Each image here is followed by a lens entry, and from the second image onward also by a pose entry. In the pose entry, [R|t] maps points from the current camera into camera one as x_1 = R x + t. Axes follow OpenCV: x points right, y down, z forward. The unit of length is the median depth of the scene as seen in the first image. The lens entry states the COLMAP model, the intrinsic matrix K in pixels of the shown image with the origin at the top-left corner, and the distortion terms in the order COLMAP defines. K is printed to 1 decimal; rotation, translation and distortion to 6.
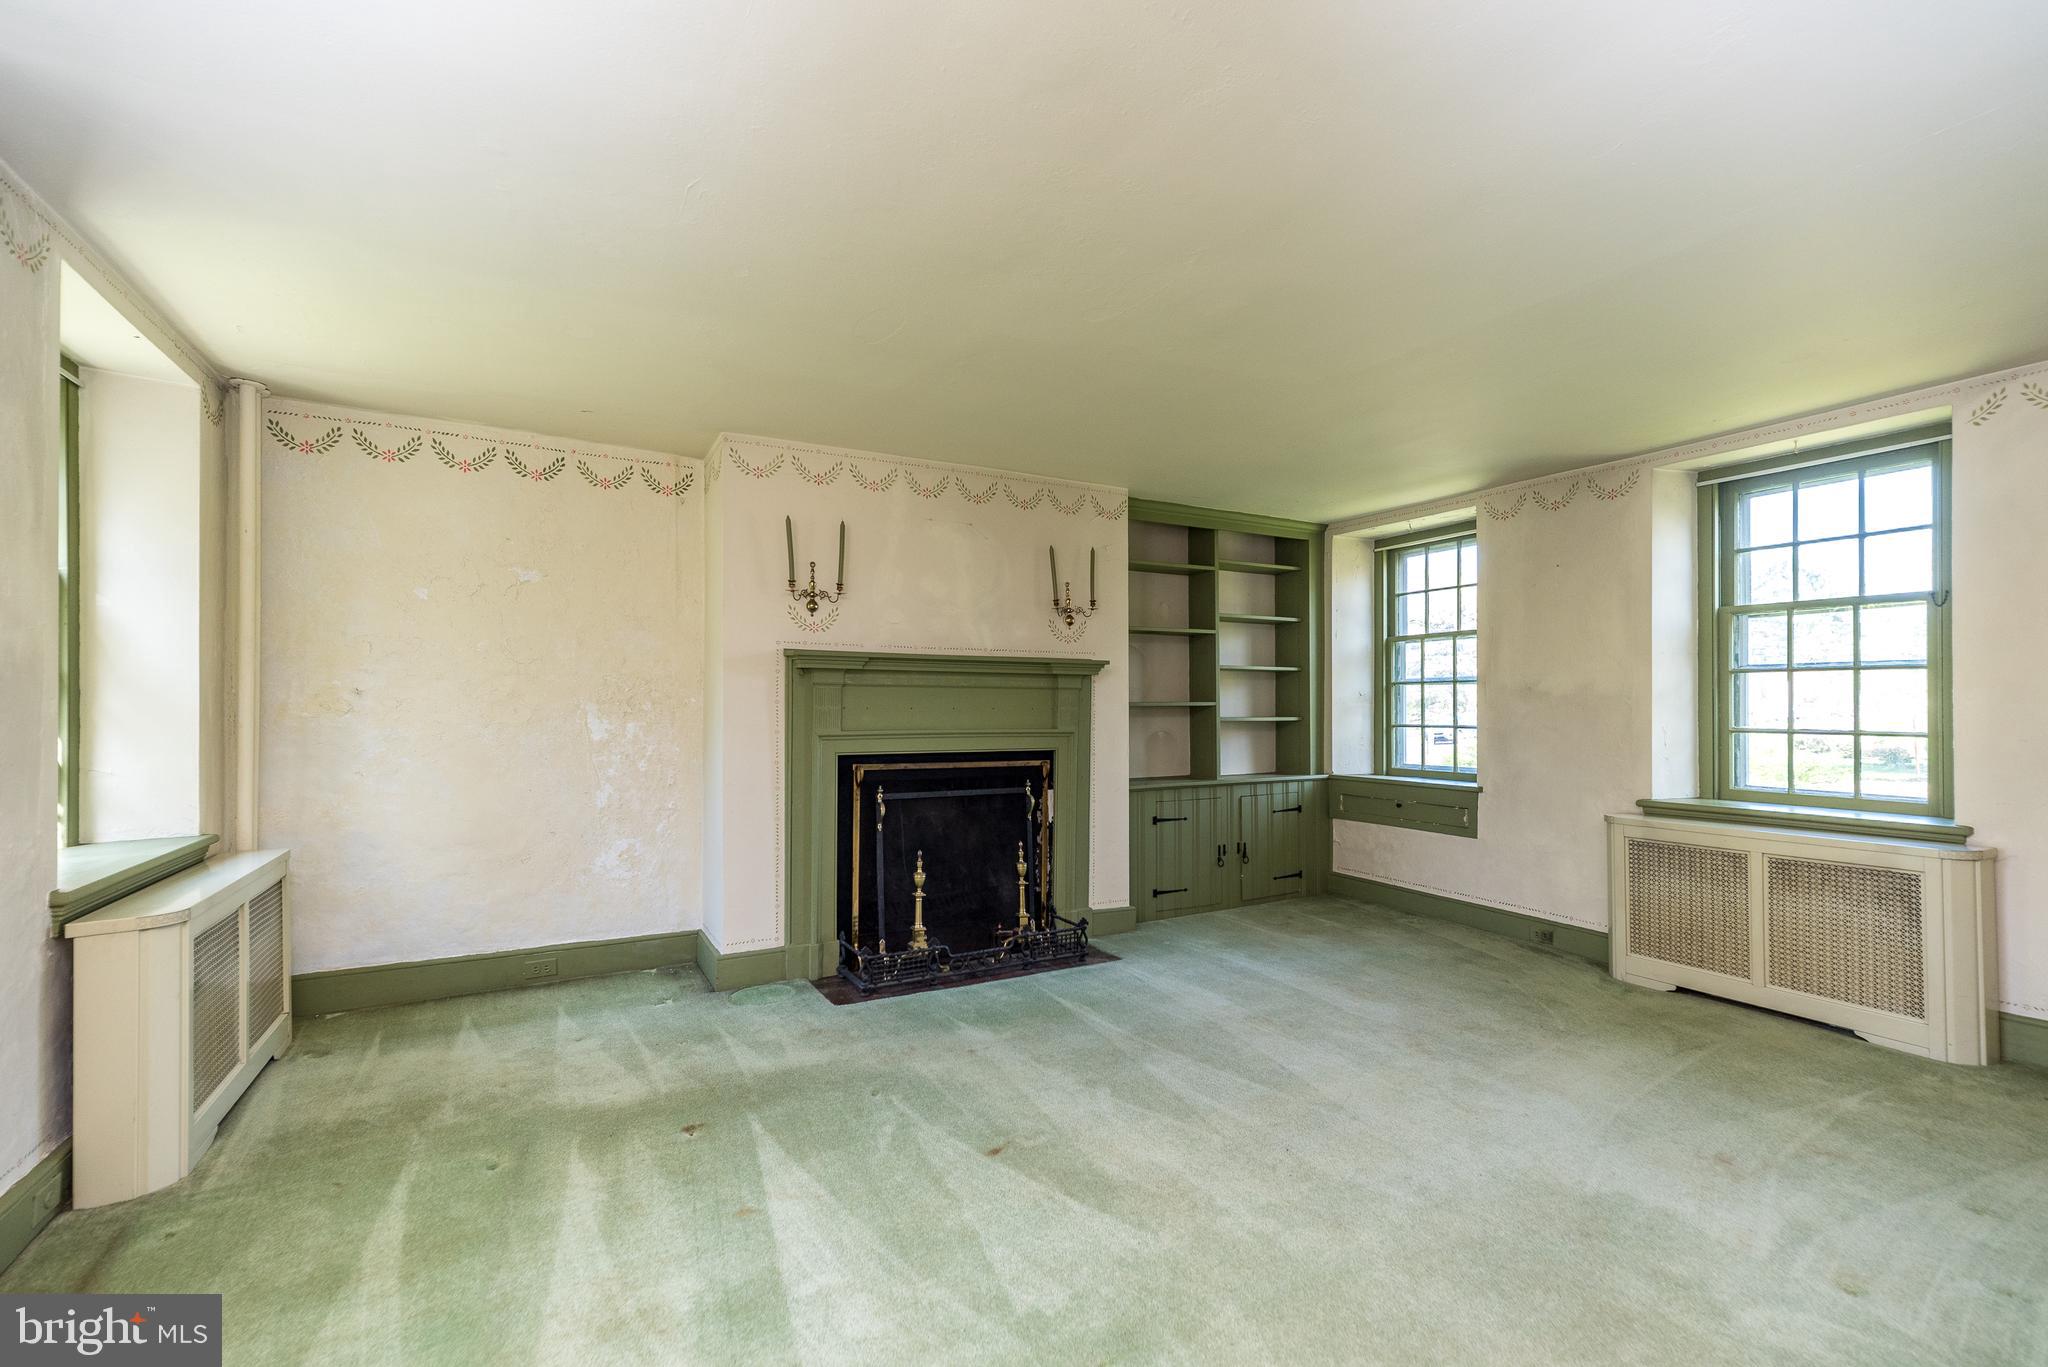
lens RADIAL K [[919.4, 0, 989.2], [0, 919.4, 706.0], [0, 0, 1]] dist [0.019815, 0.000111]
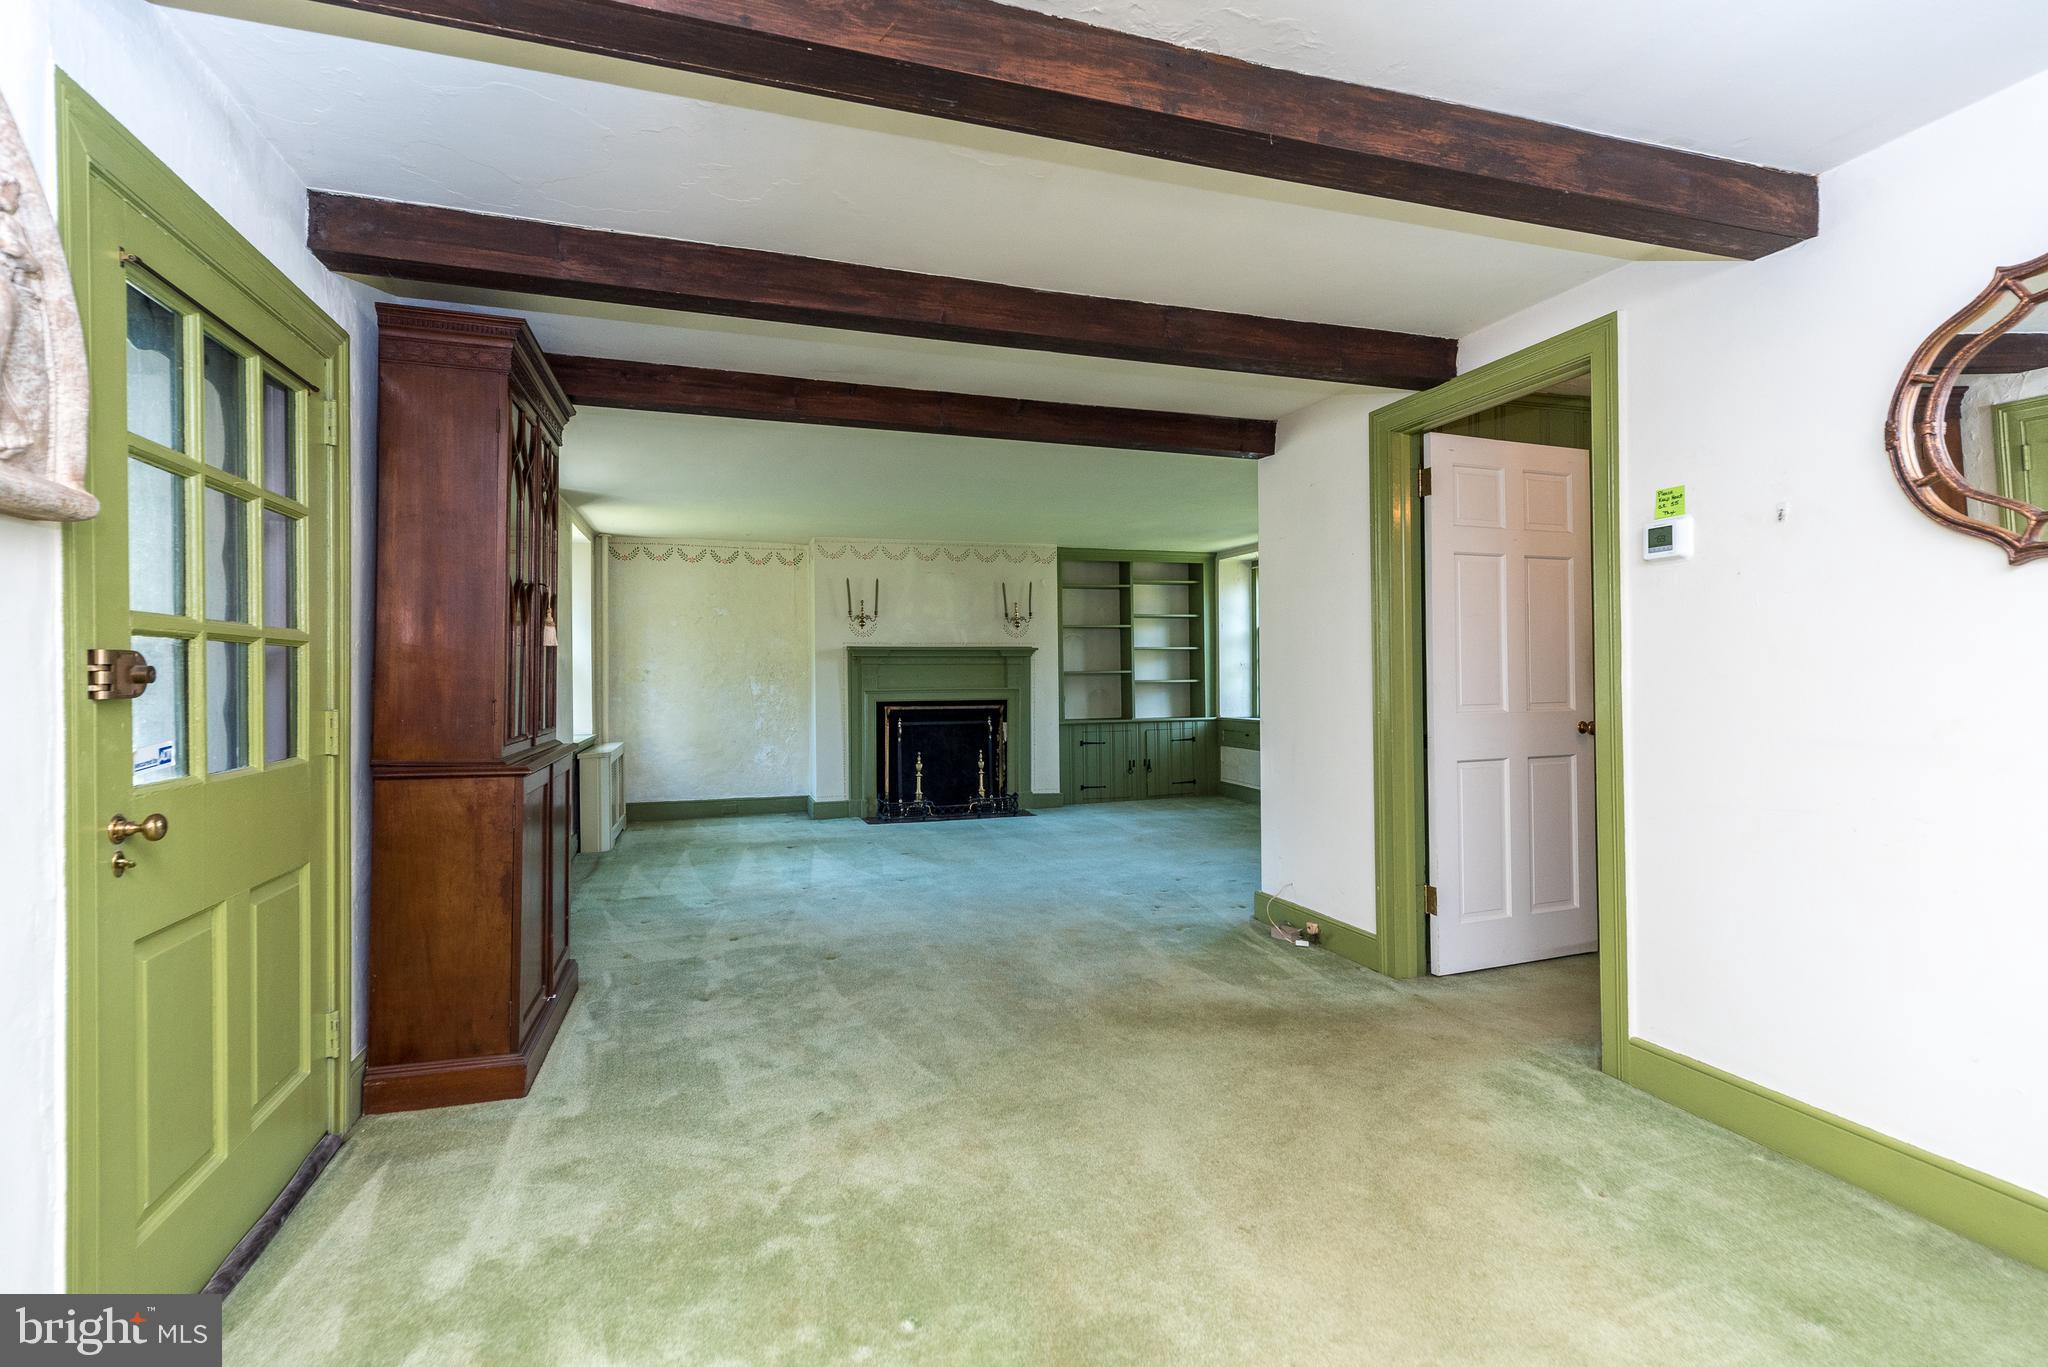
lens RADIAL K [[919.4, 0, 1024.2], [0, 919.4, 674.6], [0, 0, 1]] dist [0.019815, 0.000111]
pose [[0.991406, -0.012654, -0.130207, 0.335664], [0.012249, 0.999917, -0.003909, 0.007989], [0.130246, 0.002280, 0.991479, -0.732948]]
